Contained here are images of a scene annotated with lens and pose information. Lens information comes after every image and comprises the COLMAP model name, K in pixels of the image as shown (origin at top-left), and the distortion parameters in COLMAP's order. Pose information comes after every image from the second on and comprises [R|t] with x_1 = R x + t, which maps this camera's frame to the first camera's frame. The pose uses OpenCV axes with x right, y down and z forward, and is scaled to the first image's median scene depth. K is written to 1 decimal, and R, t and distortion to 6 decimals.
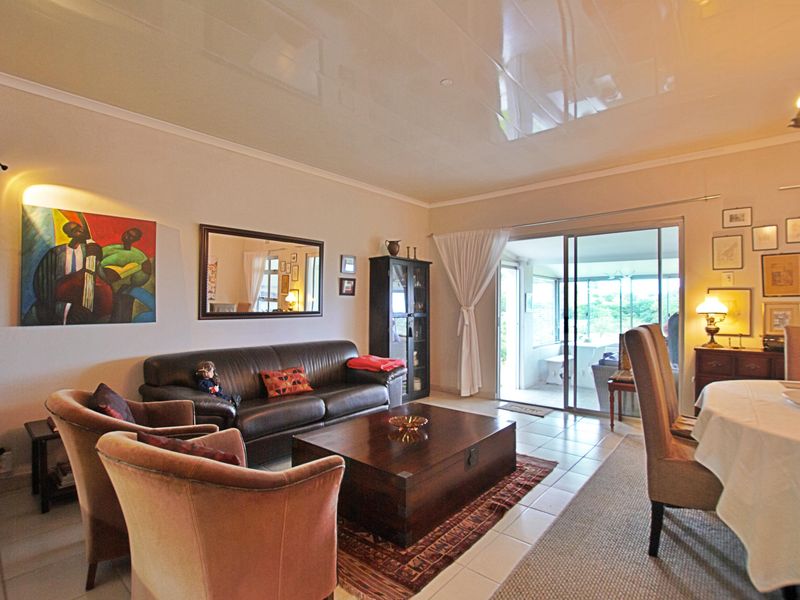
lens RADIAL K [[397.9, 0, 396.3], [0, 397.9, 303.8], [0, 0, 1]] dist [-0.031963, -0.000544]
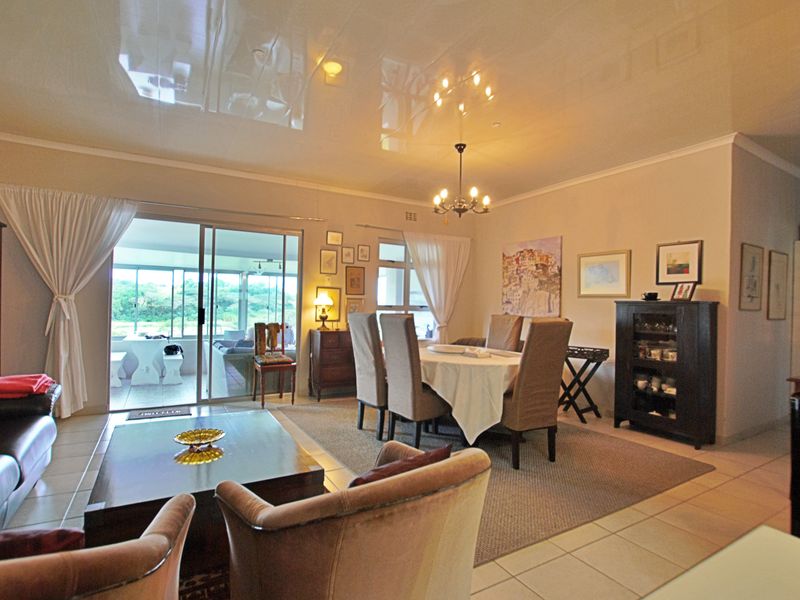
lens RADIAL K [[418.5, 0, 400.7], [0, 418.5, 301.6], [0, 0, 1]] dist [-0.032319, -0.000002]
pose [[0.329328, 0.012117, 0.944138, -0.448229], [-0.026733, 0.999636, -0.003505, 0.008381], [-0.943837, -0.024085, 0.329532, 0.236746]]
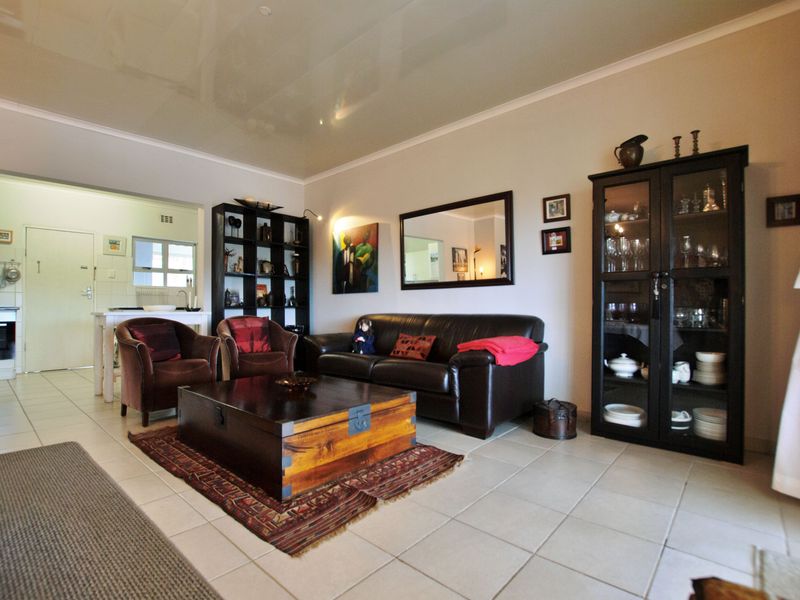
lens RADIAL K [[397.9, 0, 397.4], [0, 397.9, 303.8], [0, 0, 1]] dist [-0.031963, -0.000544]
pose [[-0.012079, -0.009050, -0.999886, 0.678418], [0.009878, 0.999909, -0.009170, 0.084141], [0.999878, -0.009988, -0.011988, 0.875169]]
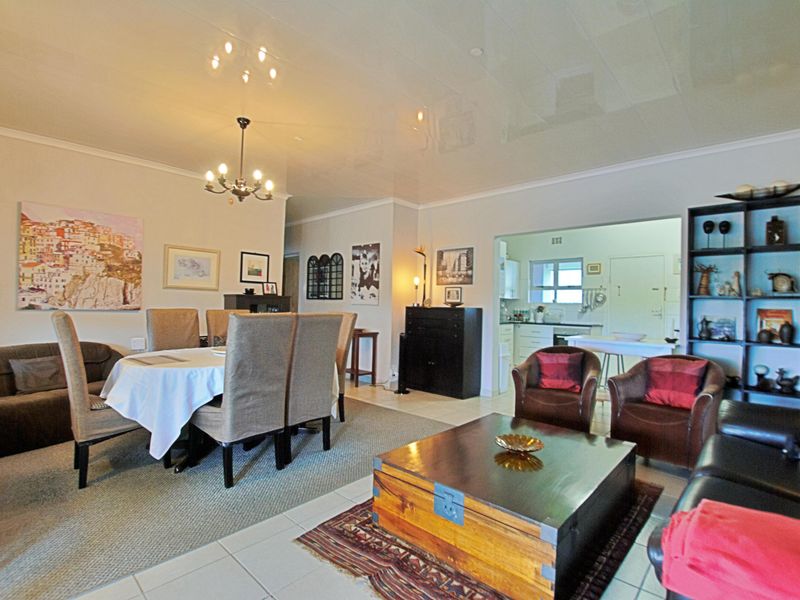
lens RADIAL K [[397.9, 0, 398.8], [0, 397.9, 298.1], [0, 0, 1]] dist [-0.031963, -0.000544]
pose [[-0.999219, -0.022111, 0.032757, 0.175857], [-0.022901, 0.999451, -0.023952, 0.018047], [-0.032209, -0.024684, -0.999176, 1.268702]]
